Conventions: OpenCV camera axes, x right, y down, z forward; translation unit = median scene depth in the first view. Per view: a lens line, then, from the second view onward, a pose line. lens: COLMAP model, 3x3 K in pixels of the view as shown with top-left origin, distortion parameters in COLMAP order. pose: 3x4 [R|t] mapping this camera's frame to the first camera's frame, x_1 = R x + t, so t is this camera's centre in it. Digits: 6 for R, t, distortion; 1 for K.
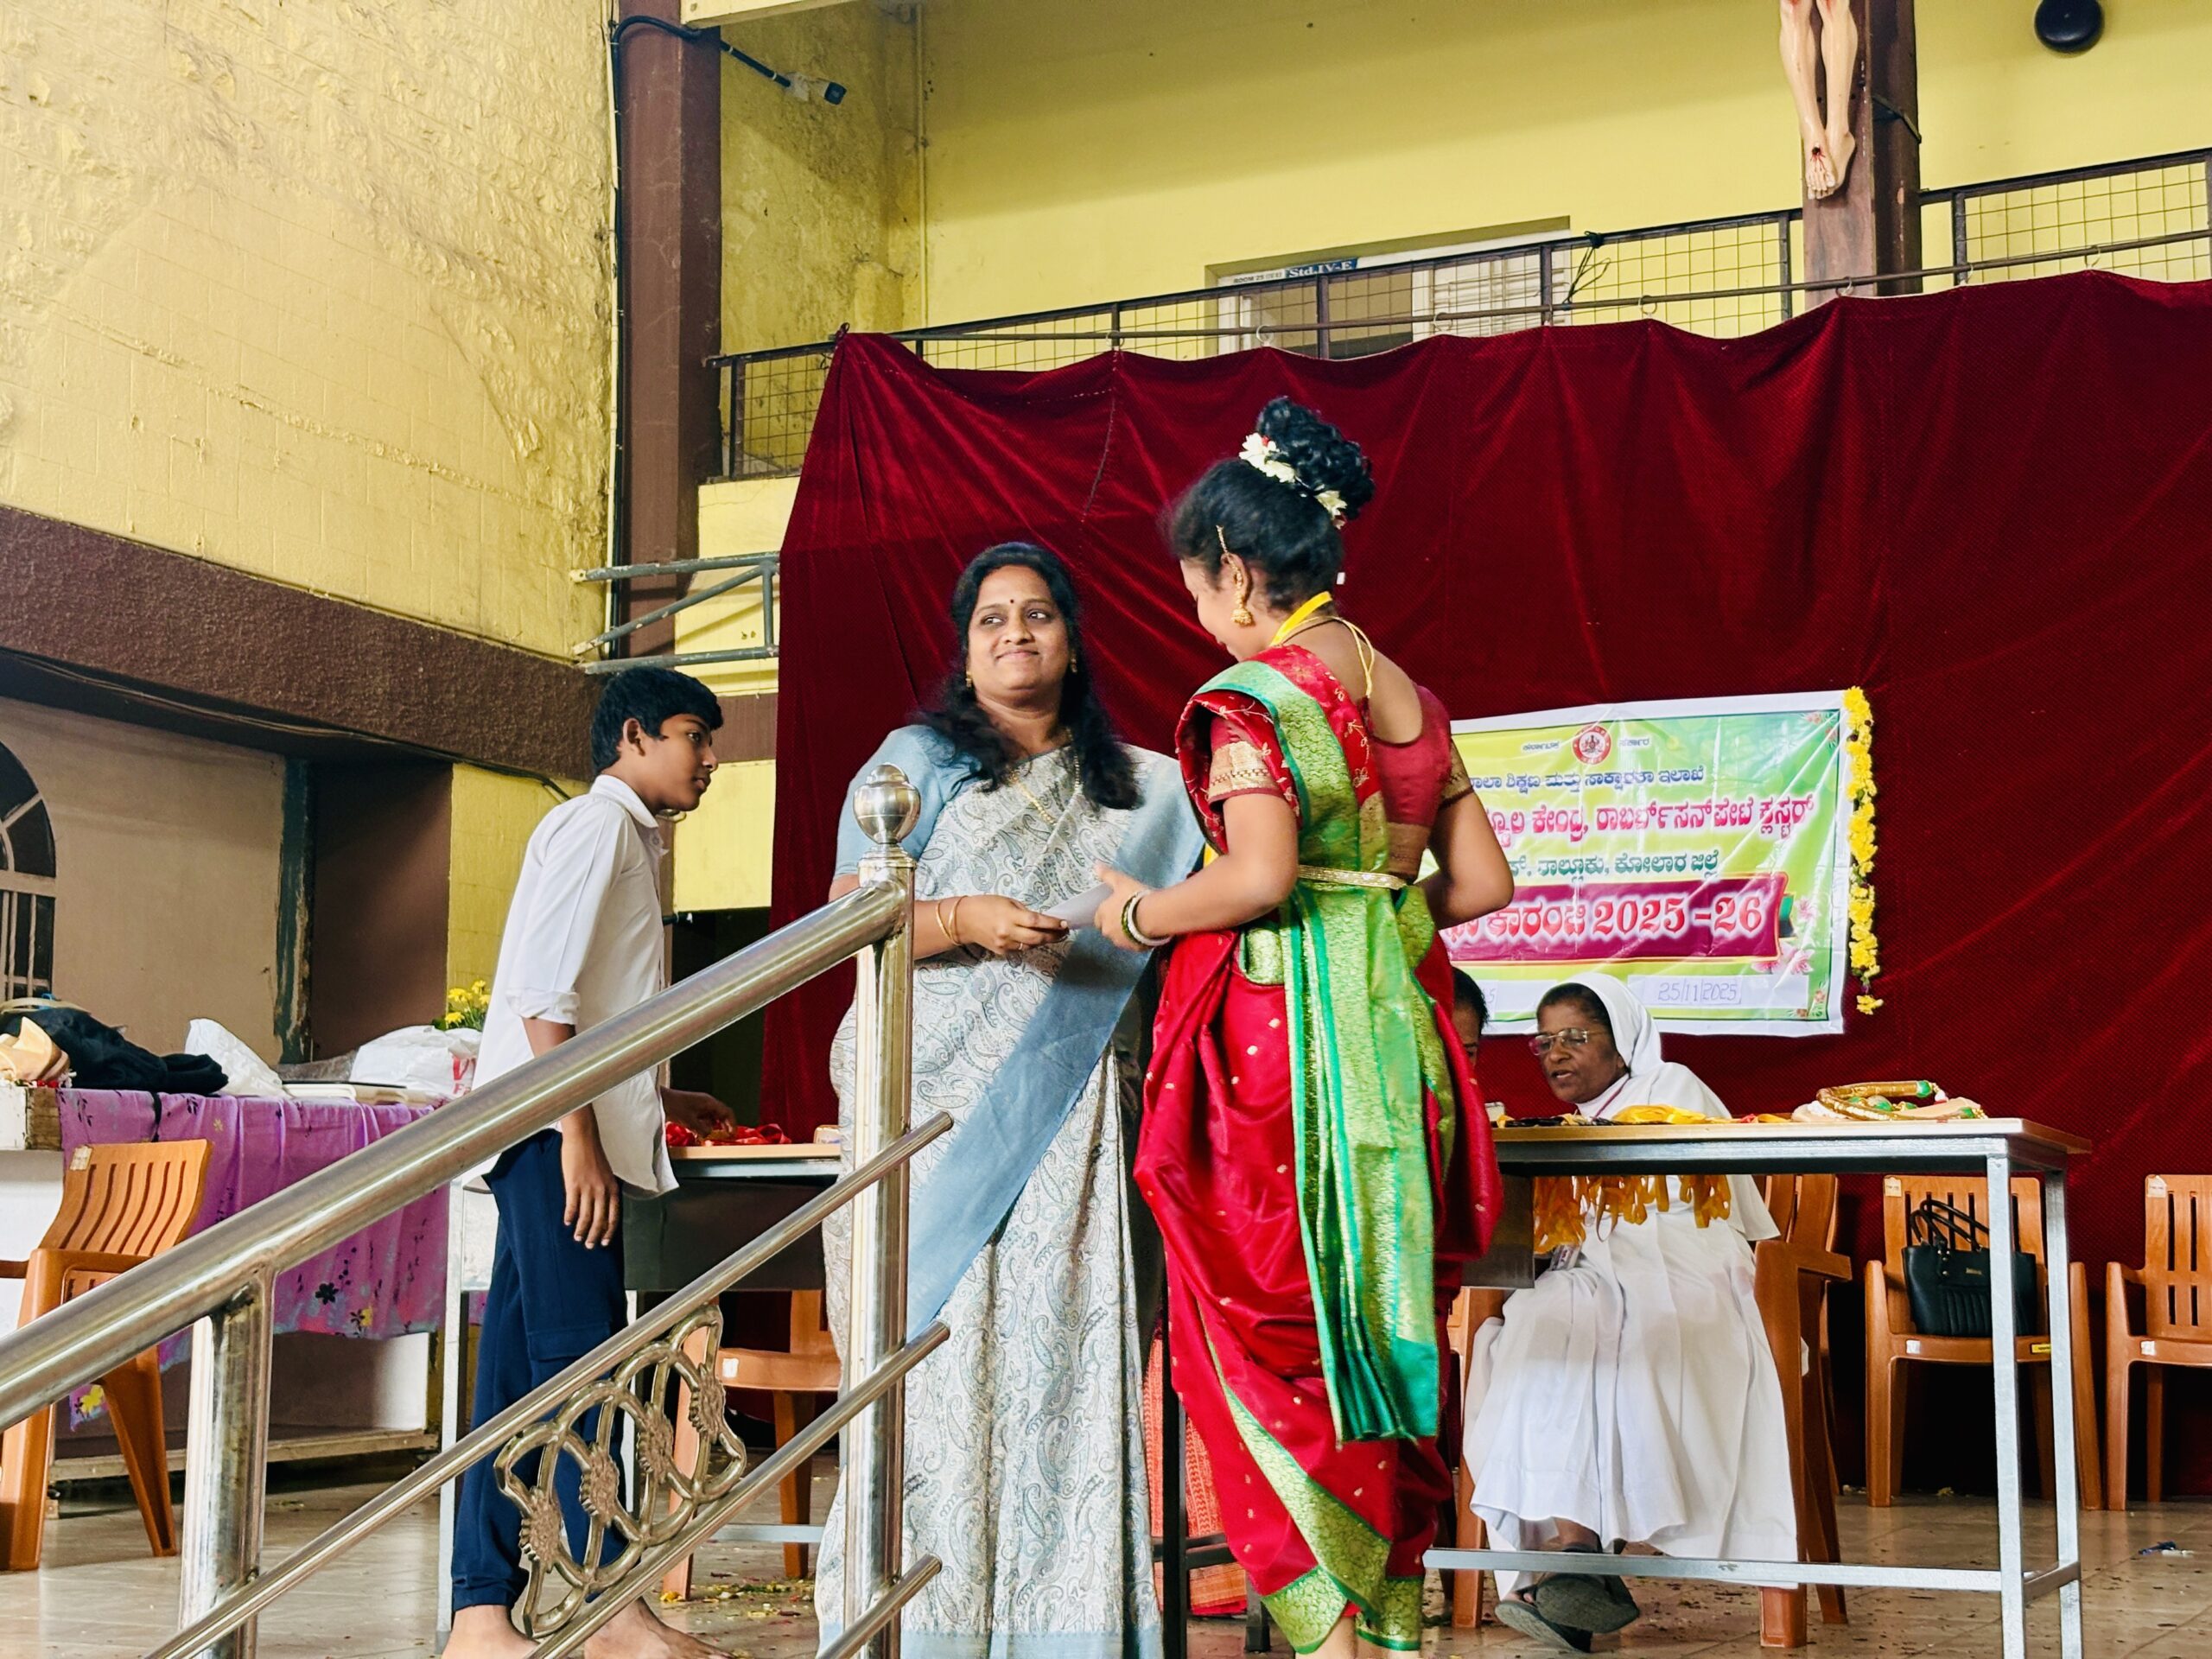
lens RADIAL K [[3297.7, 0, 1088.2], [0, 3297.7, 858.9], [0, 0, 1]] dist [0.213156, -0.879818]
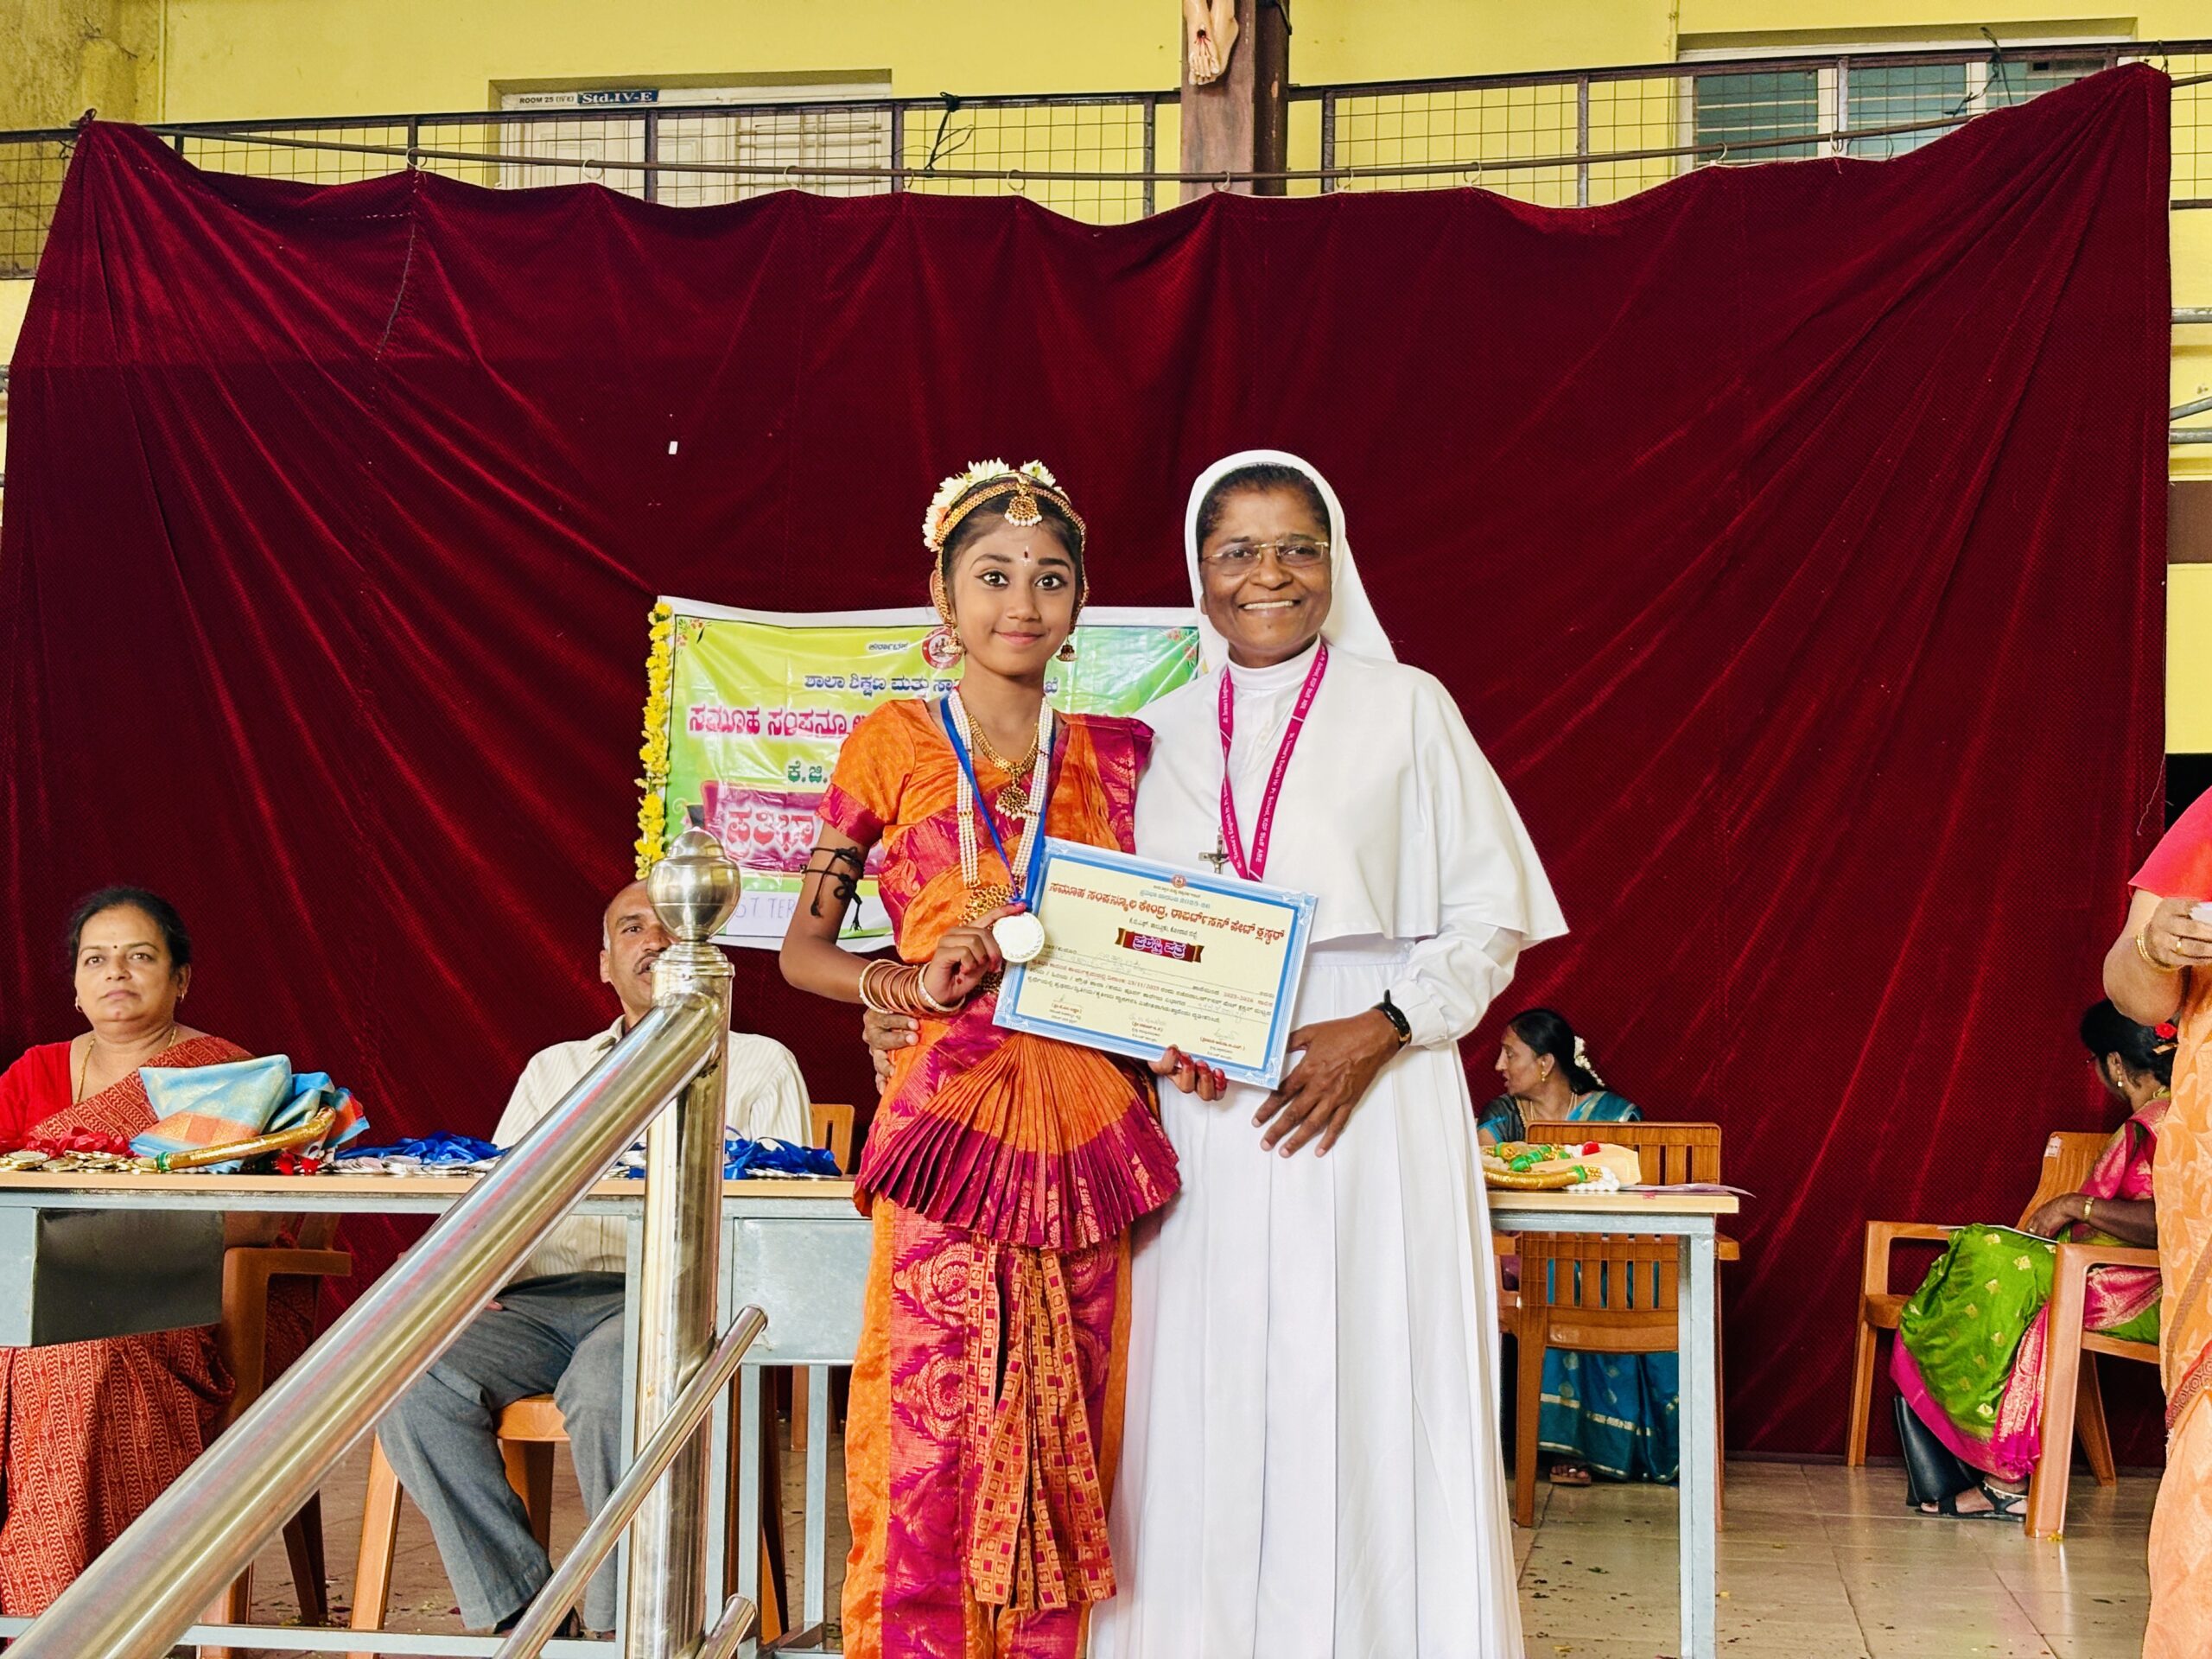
lens RADIAL K [[3280.9, 0, 1085.6], [0, 3280.9, 856.9], [0, 0, 1]] dist [0.210814, -0.812211]
pose [[0.963919, 0.034018, 0.264015, -0.051402], [-0.047350, 0.997896, 0.044300, -0.017959], [-0.261952, -0.055203, 0.963501, 0.084603]]
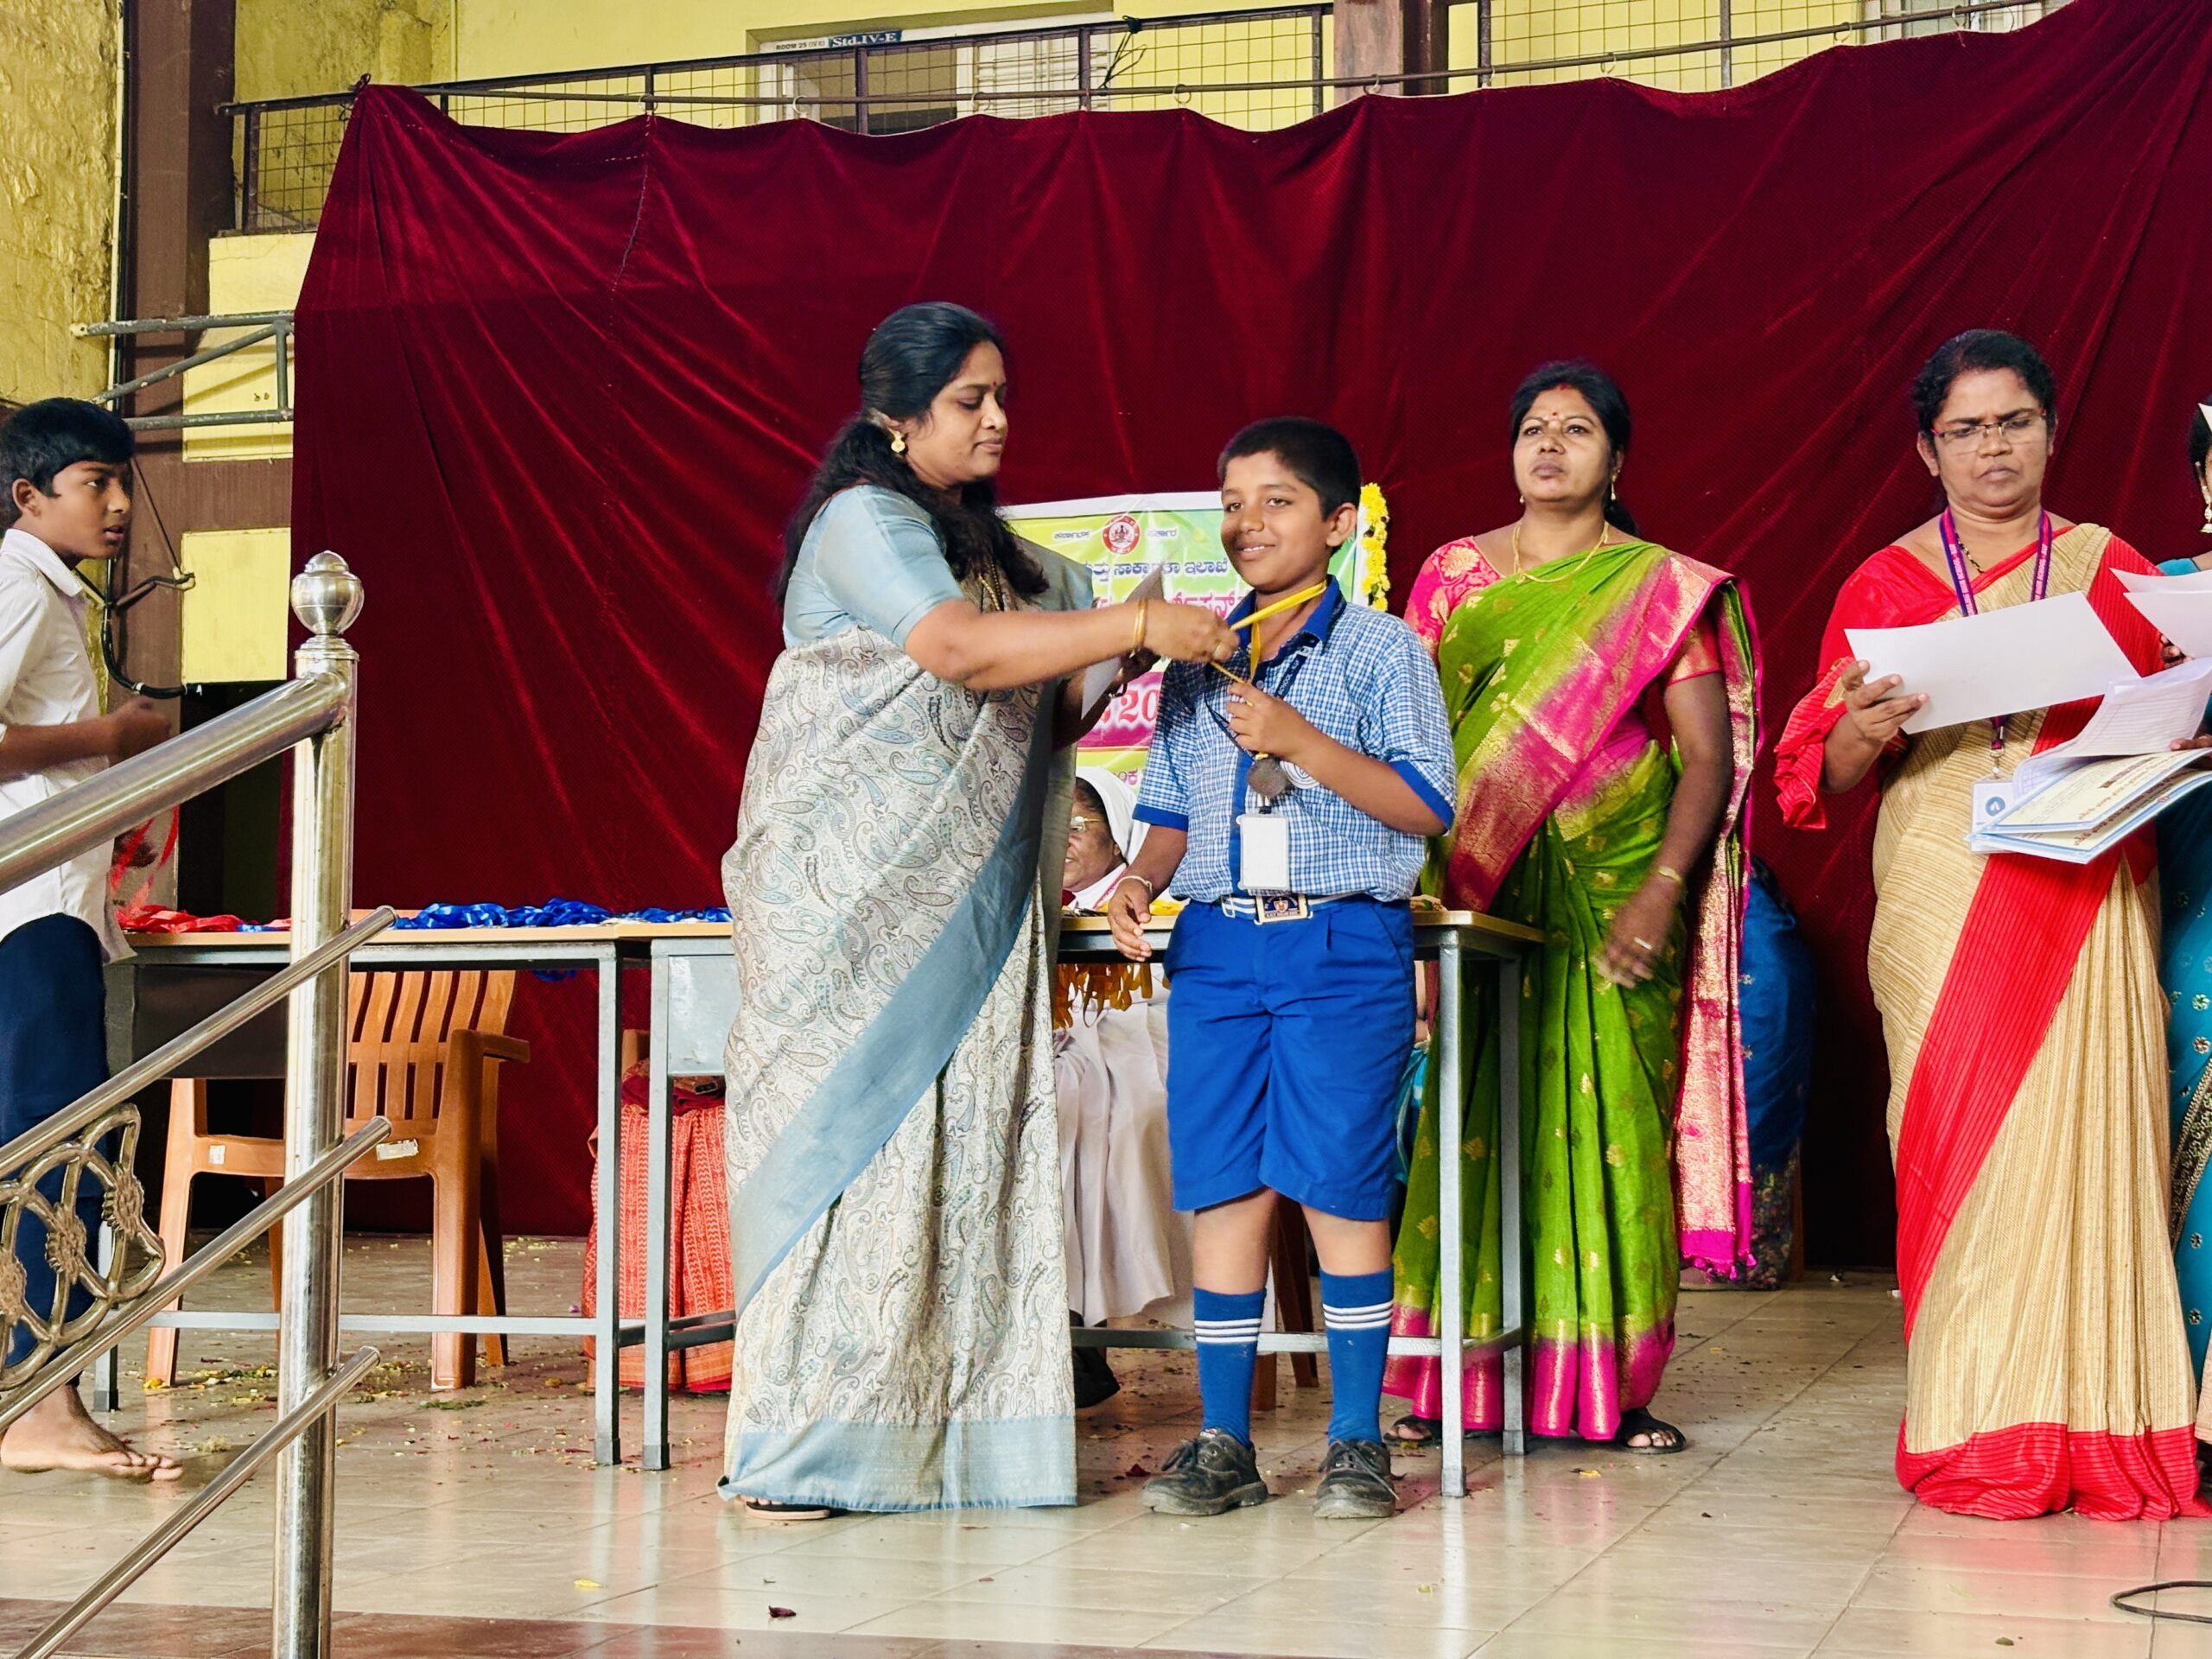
lens RADIAL K [[3299.1, 0, 1122.5], [0, 3299.1, 853.5], [0, 0, 1]] dist [0.205181, -0.830716]
pose [[0.989947, 0.007645, 0.141235, 0.010195], [-0.016920, 0.997769, 0.064588, -0.002330], [-0.140426, -0.066329, 0.987867, -0.004125]]
